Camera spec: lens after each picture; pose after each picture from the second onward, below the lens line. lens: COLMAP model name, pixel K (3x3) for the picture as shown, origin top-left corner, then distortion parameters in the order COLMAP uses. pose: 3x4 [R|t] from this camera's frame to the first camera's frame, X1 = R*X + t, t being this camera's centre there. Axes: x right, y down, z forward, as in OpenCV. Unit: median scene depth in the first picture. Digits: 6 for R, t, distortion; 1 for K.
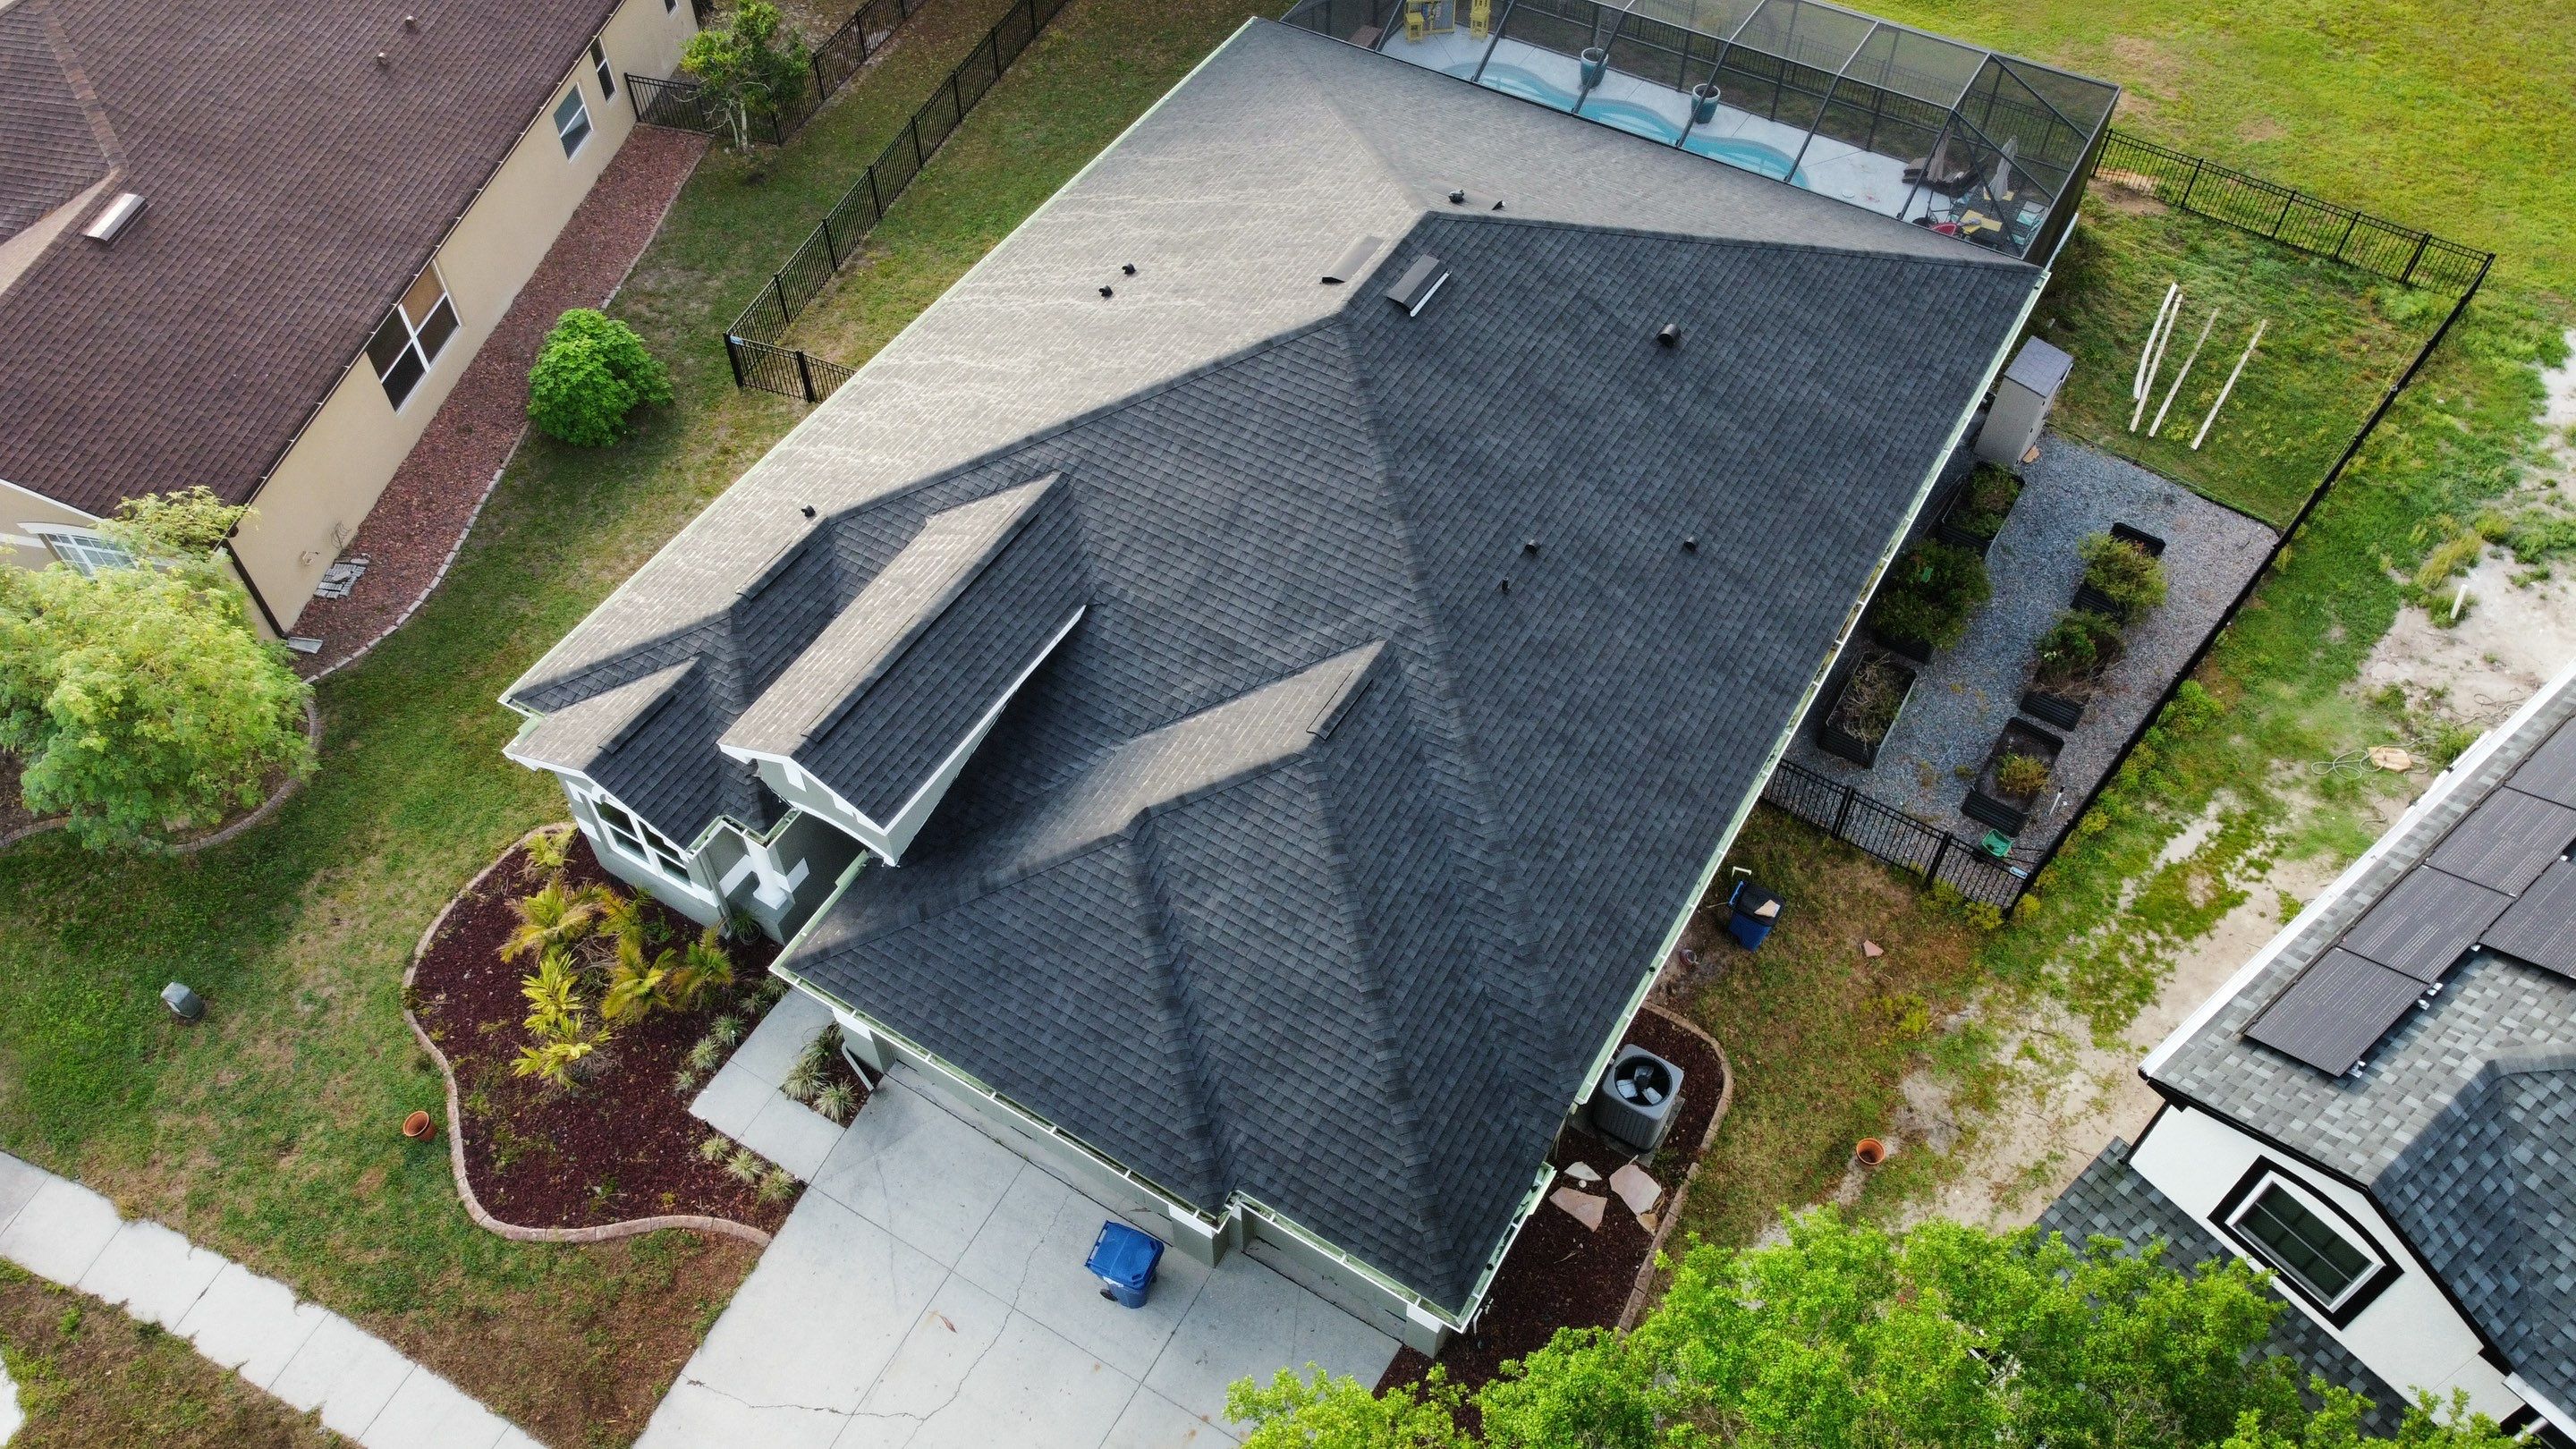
lens RADIAL K [[1949.3, 0, 1248.5], [0, 1949.3, 692.6], [0, 0, 1]] dist [0.012234, -0.021685]
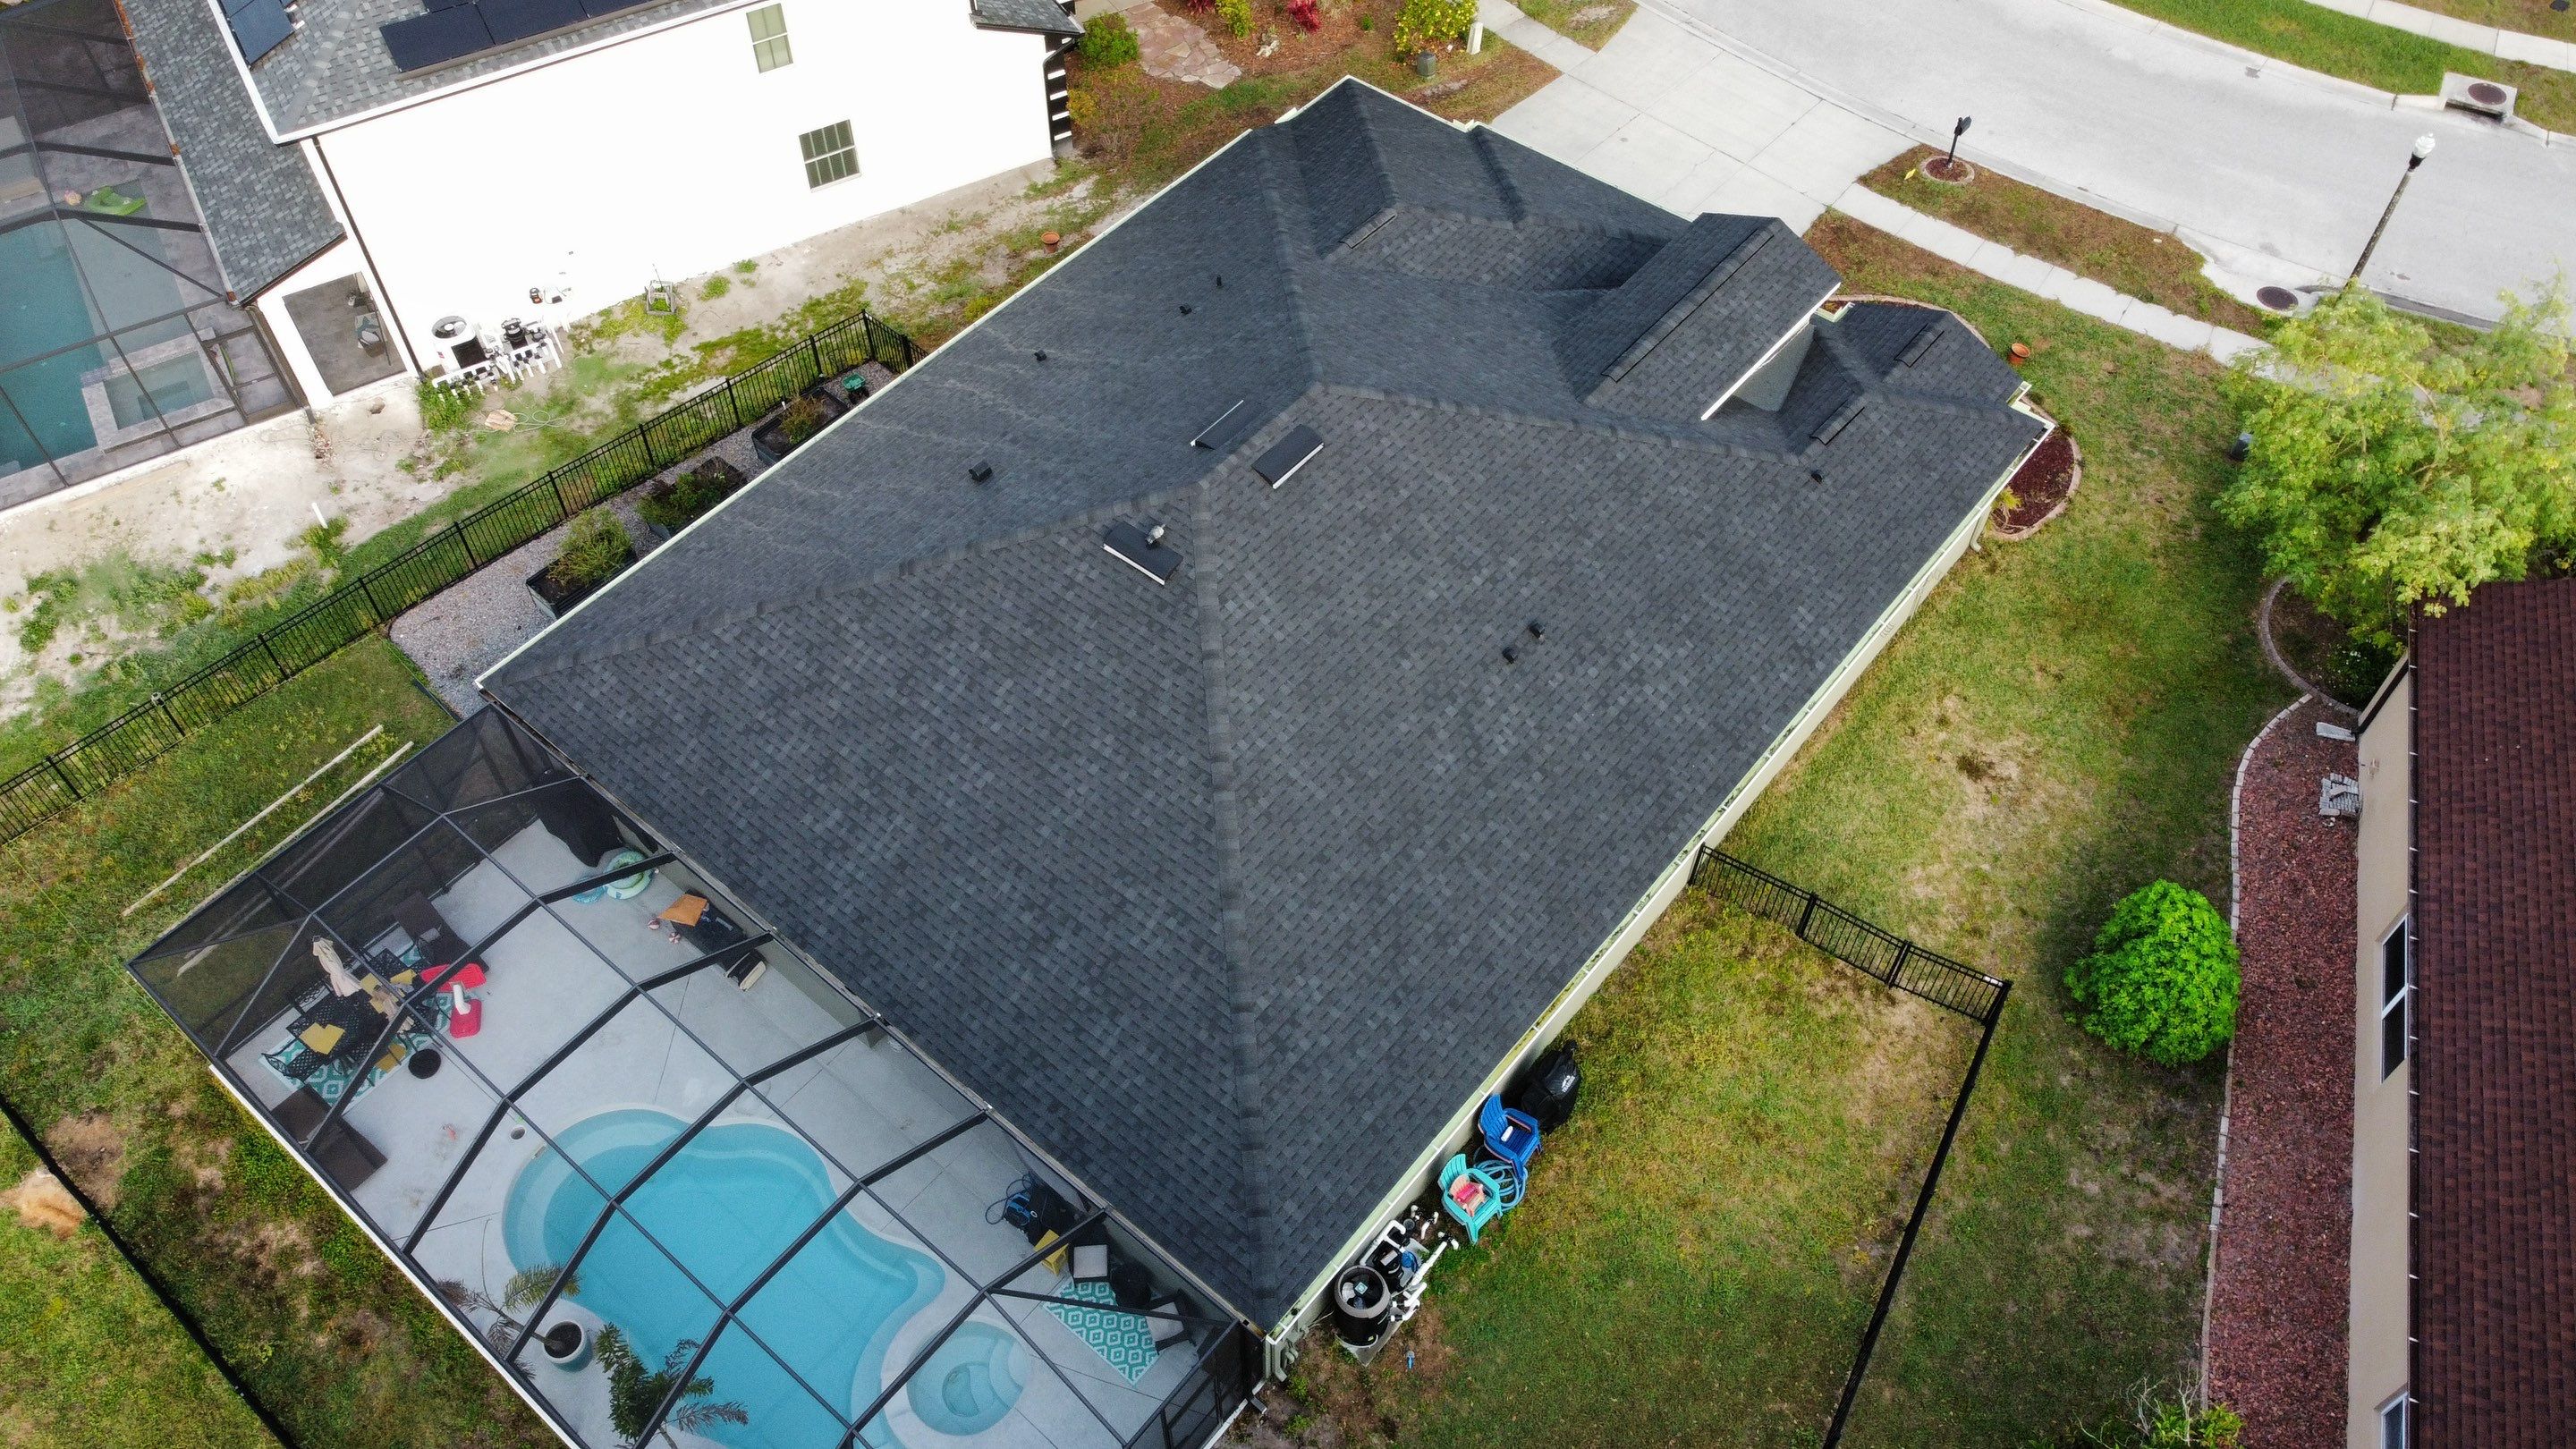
lens RADIAL K [[1949.3, 0, 1262.3], [0, 1949.3, 701.8], [0, 0, 1]] dist [0.012234, -0.021685]
pose [[-0.988923, -0.098990, 0.110599, -0.055392], [0.128263, -0.194935, 0.972393, -1.232233], [-0.074697, 0.975808, 0.205472, 0.945270]]
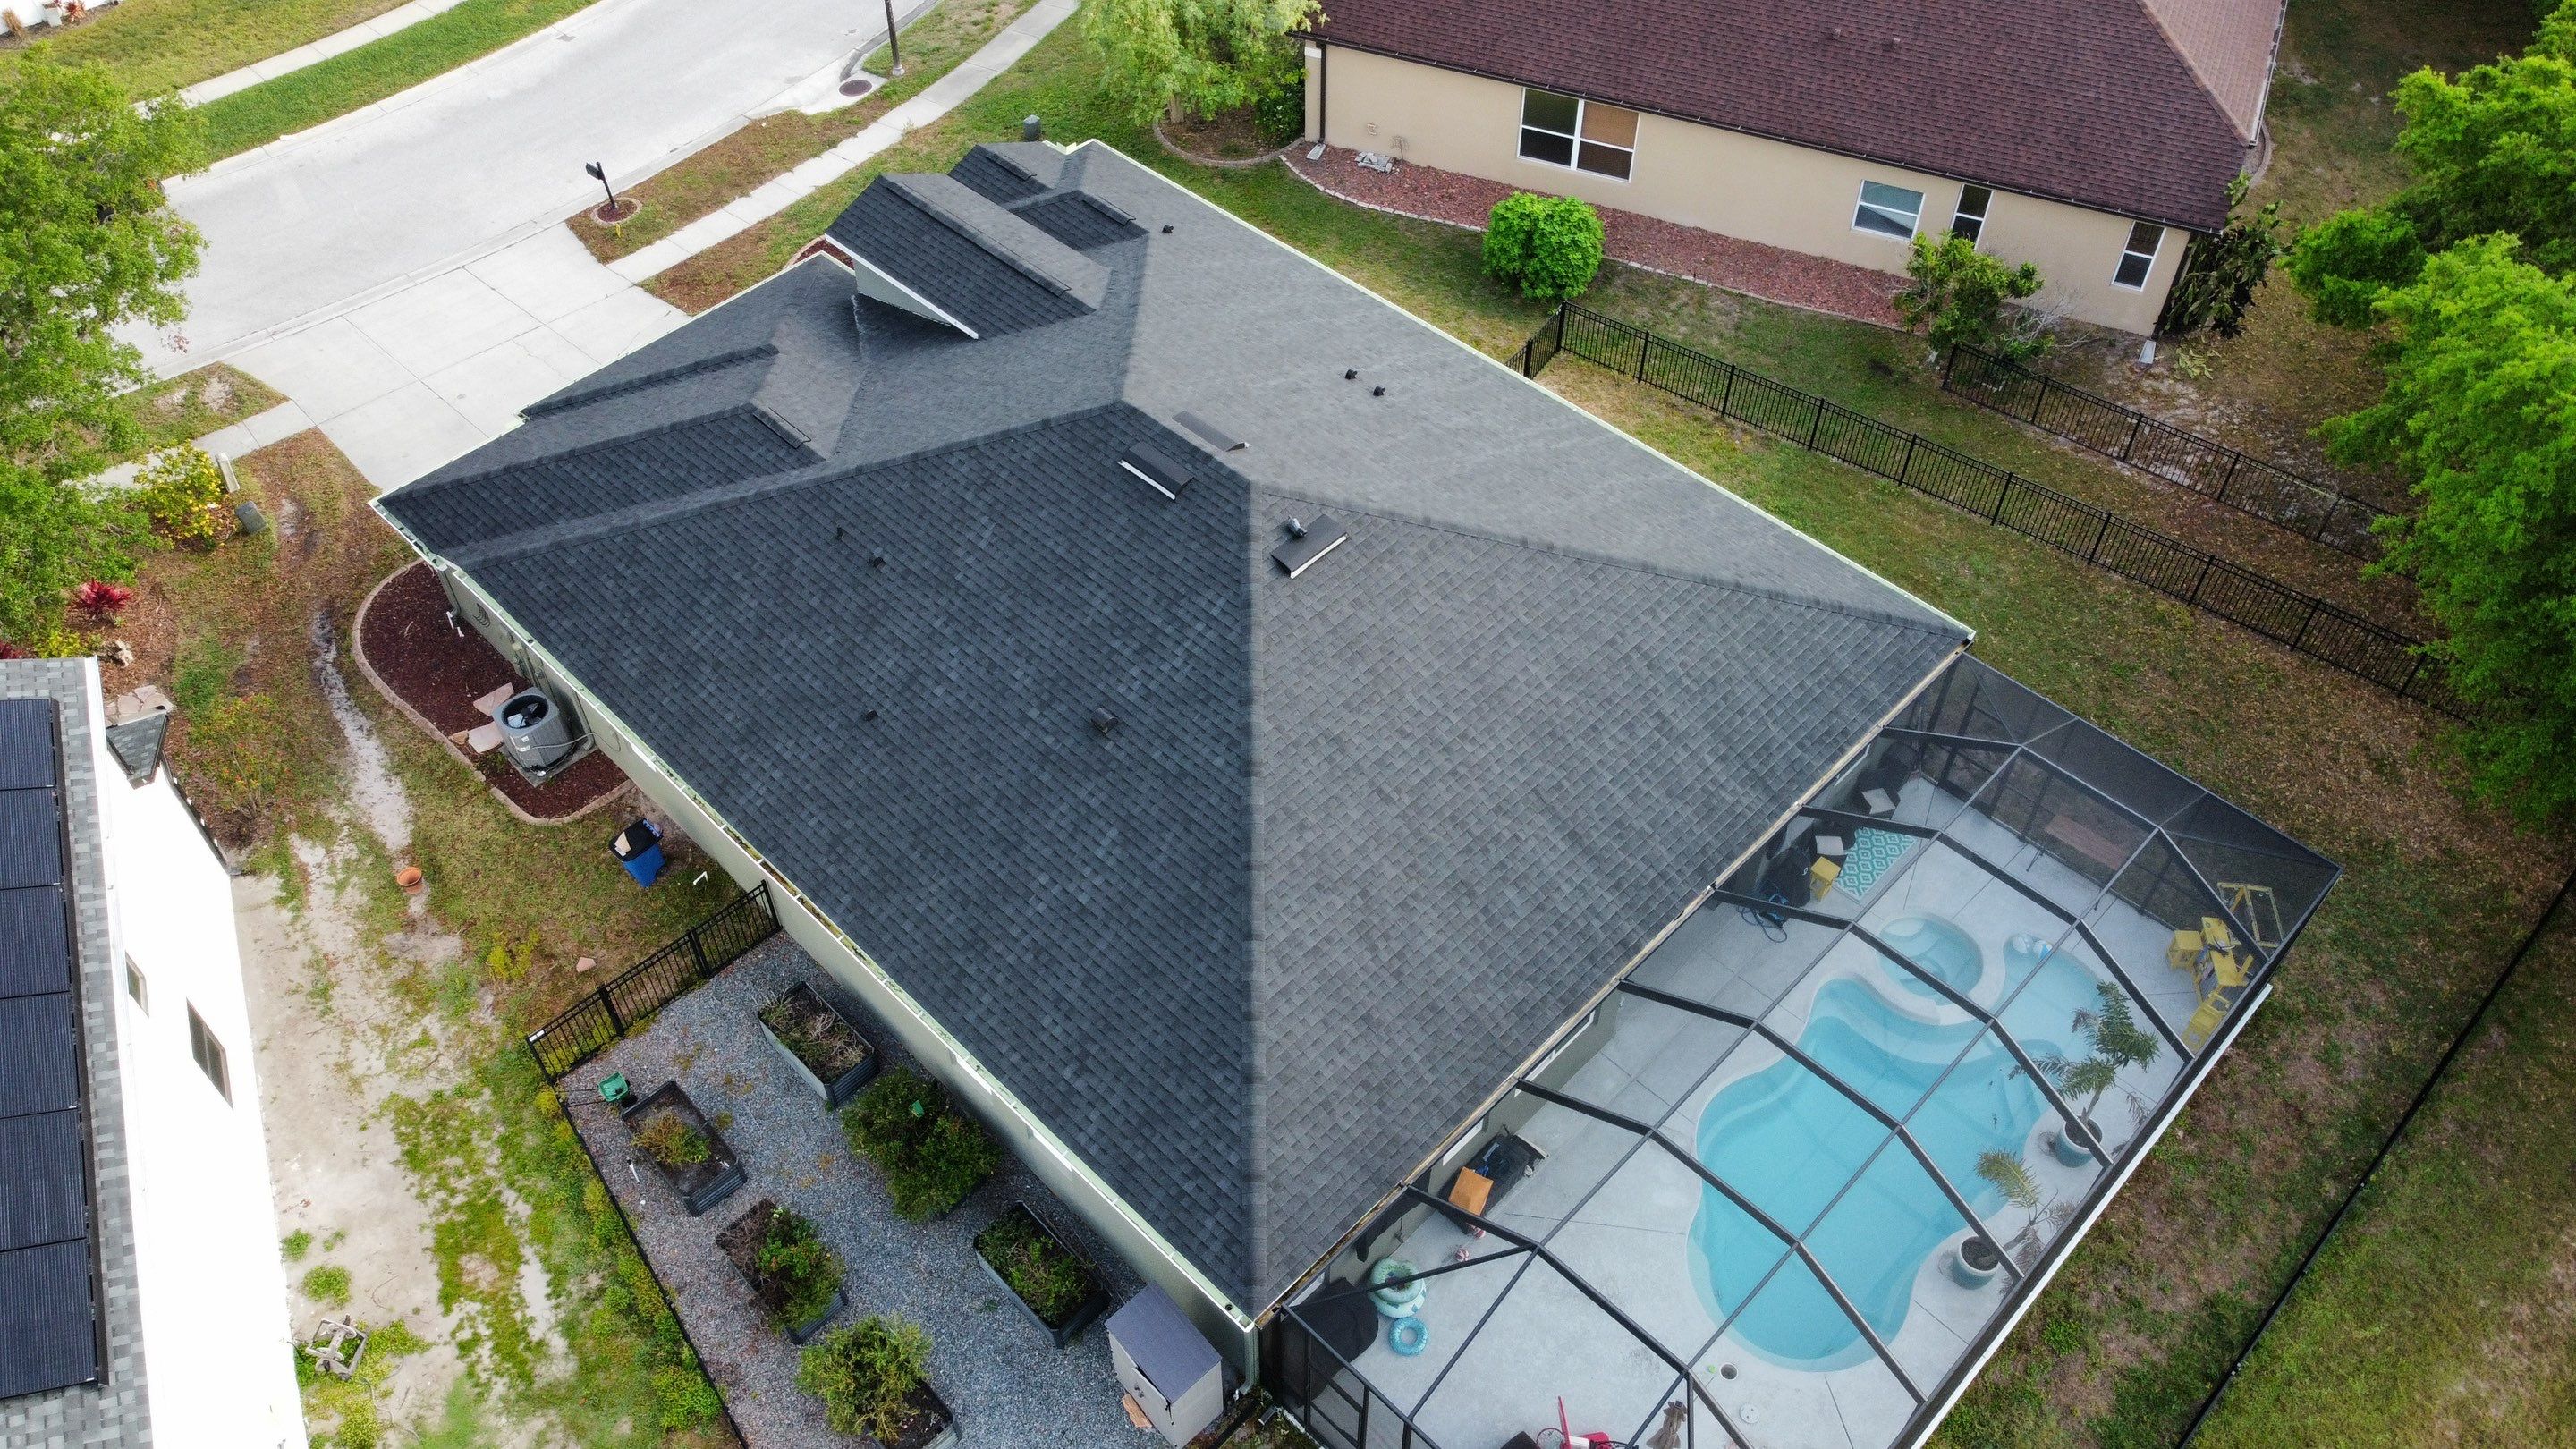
lens RADIAL K [[1935.6, 0, 1259.7], [0, 1935.6, 698.6], [0, 0, 1]] dist [0.012010, -0.014753]
pose [[-0.228569, 0.729493, -0.644667, 0.811402], [-0.737689, 0.302332, 0.603663, -0.822124], [0.635272, 0.613543, 0.469036, 0.650407]]
